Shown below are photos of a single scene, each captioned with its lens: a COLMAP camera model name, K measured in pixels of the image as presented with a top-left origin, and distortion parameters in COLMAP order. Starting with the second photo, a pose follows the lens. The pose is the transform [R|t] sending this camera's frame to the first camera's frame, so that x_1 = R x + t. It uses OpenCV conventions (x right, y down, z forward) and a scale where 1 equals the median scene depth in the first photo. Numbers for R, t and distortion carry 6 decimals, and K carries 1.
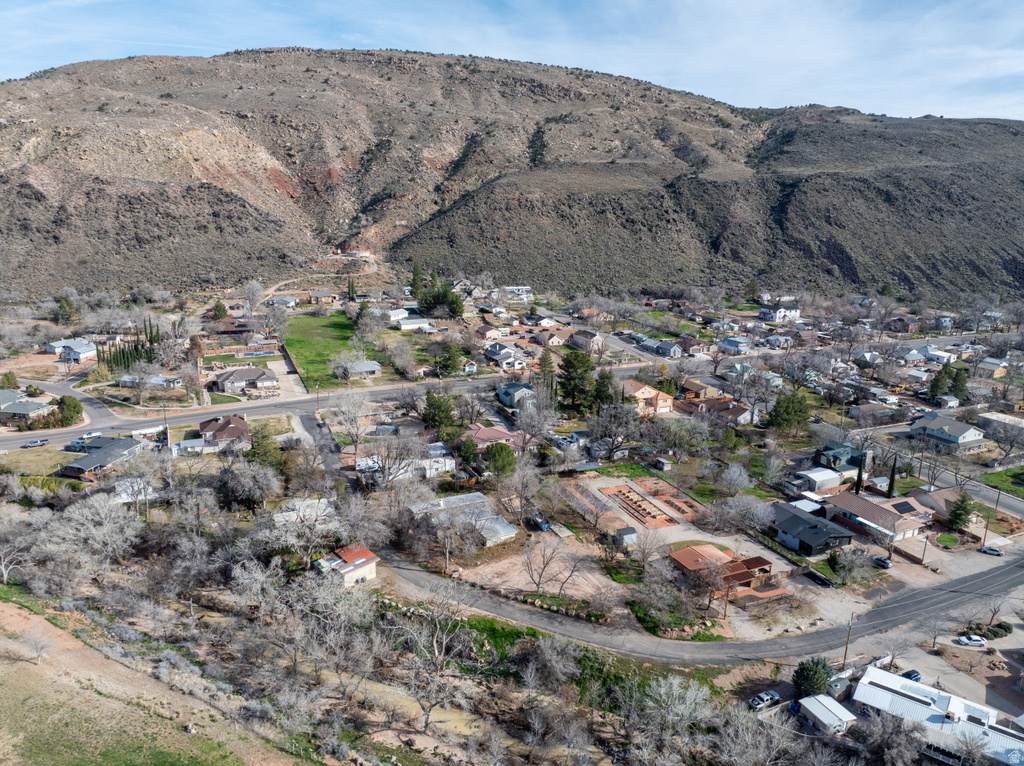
lens RADIAL K [[723.7, 0, 514.1], [0, 723.7, 377.8], [0, 0, 1]] dist [-0.037141, 0.002131]
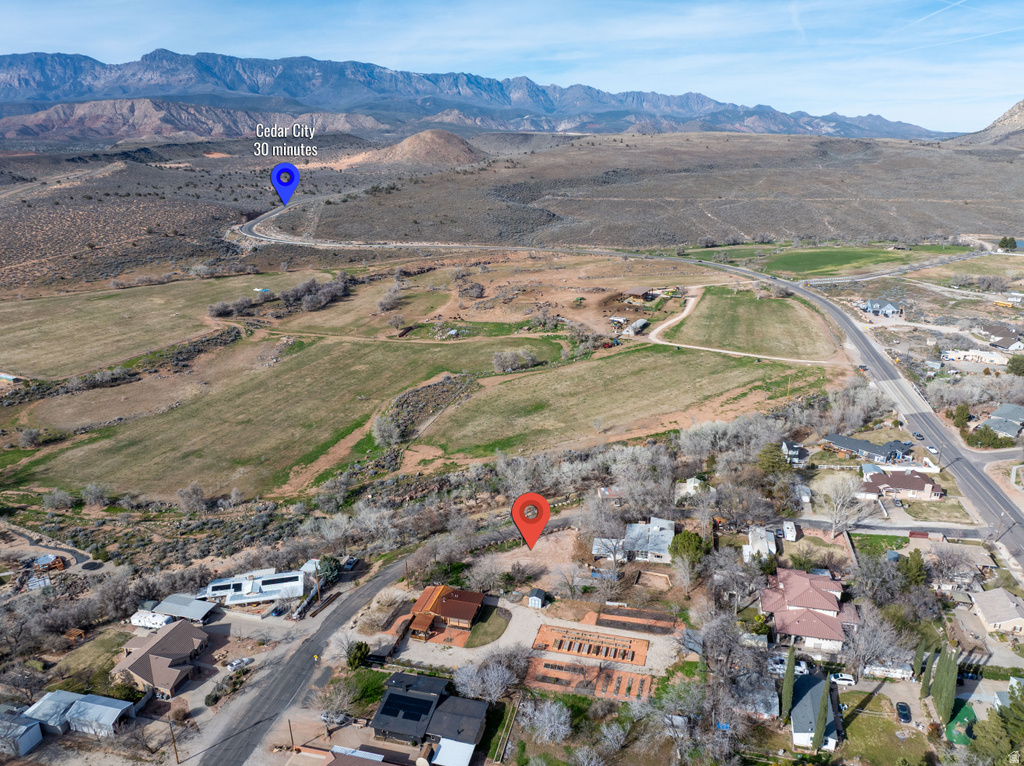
lens RADIAL K [[723.7, 0, 514.1], [0, 723.7, 377.8], [0, 0, 1]] dist [-0.037141, 0.002131]
pose [[-0.619791, 0.222838, -0.752464, 0.279020], [-0.193230, 0.885983, 0.421540, -0.157457], [0.760605, 0.406666, -0.506066, 0.425909]]
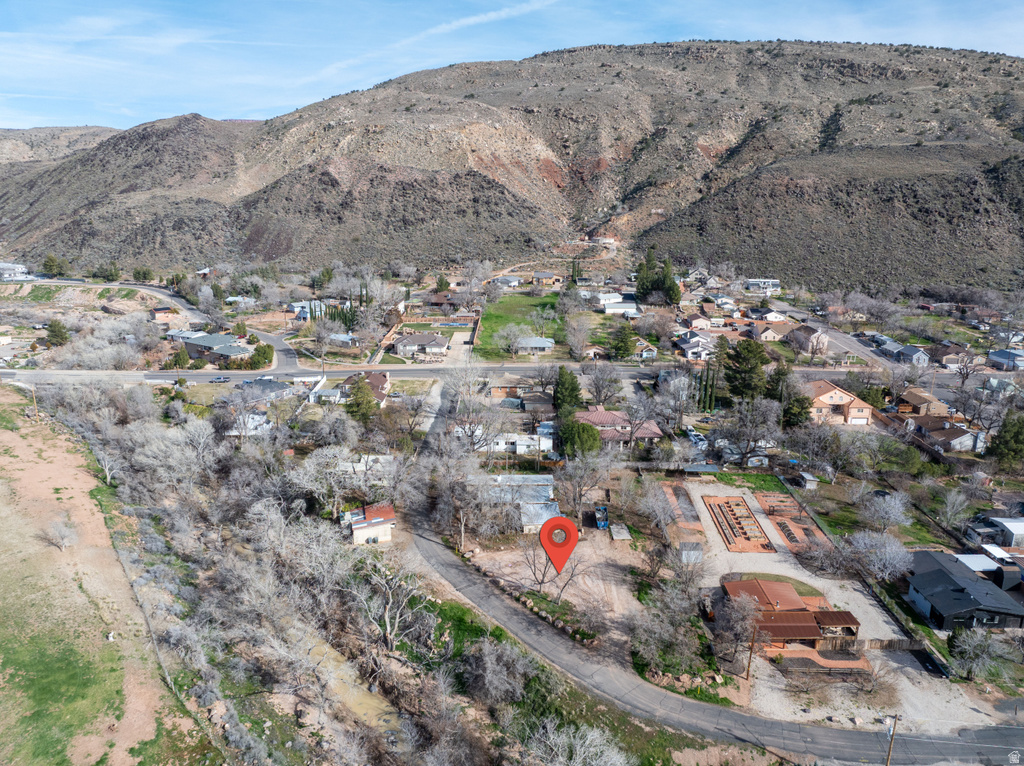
lens RADIAL K [[723.7, 0, 514.1], [0, 723.7, 377.8], [0, 0, 1]] dist [-0.037141, 0.002131]
pose [[0.908612, 0.095601, -0.406553, 0.087770], [-0.098016, 0.995073, 0.014932, 0.010619], [0.405978, 0.026281, 0.913505, 0.058181]]
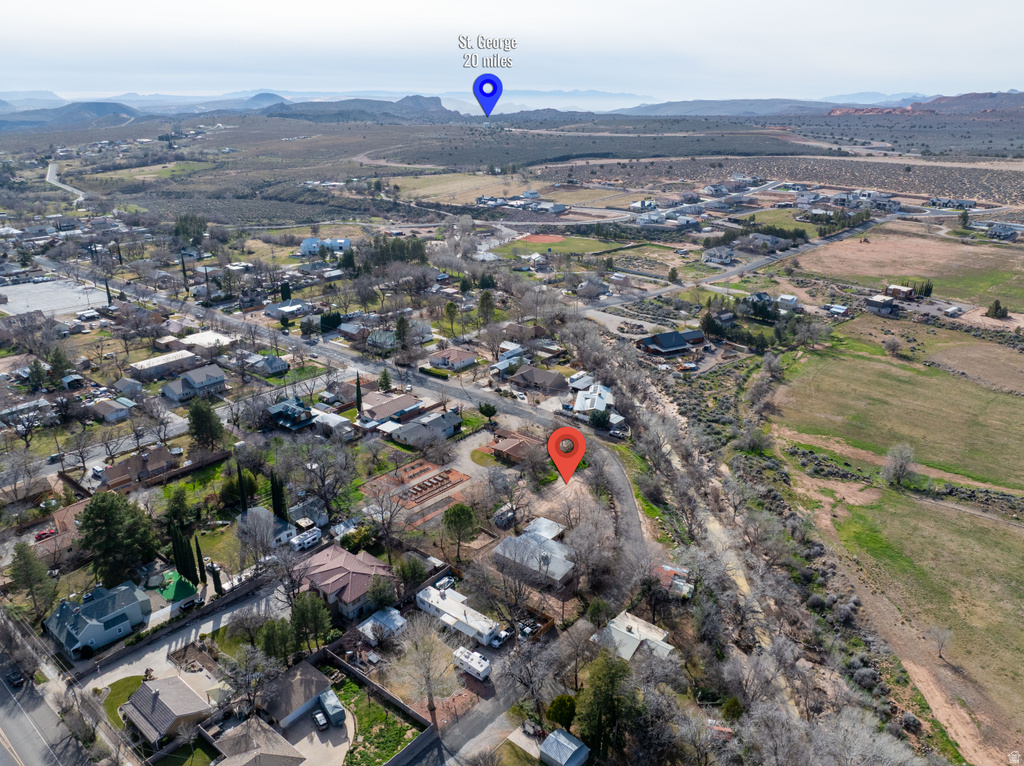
lens RADIAL K [[723.7, 0, 514.1], [0, 723.7, 377.8], [0, 0, 1]] dist [-0.037141, 0.002131]
pose [[-0.460899, -0.330834, 0.823481, -0.261454], [0.202793, 0.864102, 0.460655, -0.159175], [-0.863972, 0.379312, -0.331173, 0.410913]]
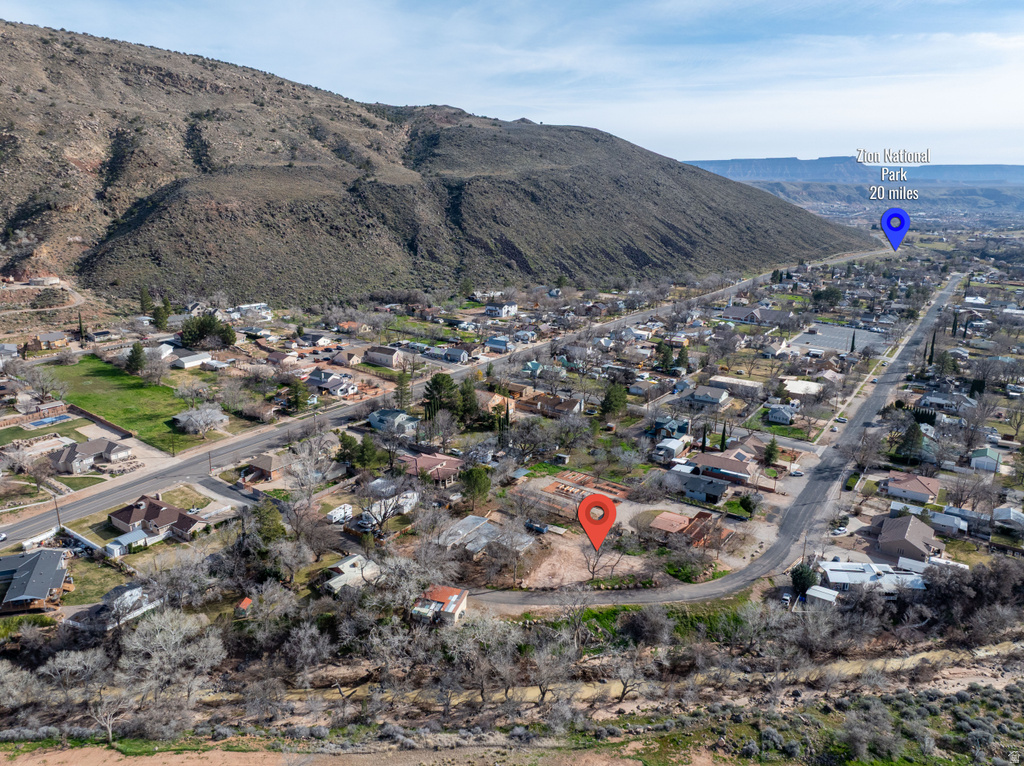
lens RADIAL K [[723.7, 0, 514.1], [0, 723.7, 377.8], [0, 0, 1]] dist [-0.037141, 0.002131]
pose [[0.846938, -0.137278, 0.513663, -0.186060], [0.123498, 0.990463, 0.061077, -0.039802], [-0.517149, 0.011708, 0.855815, -0.003650]]
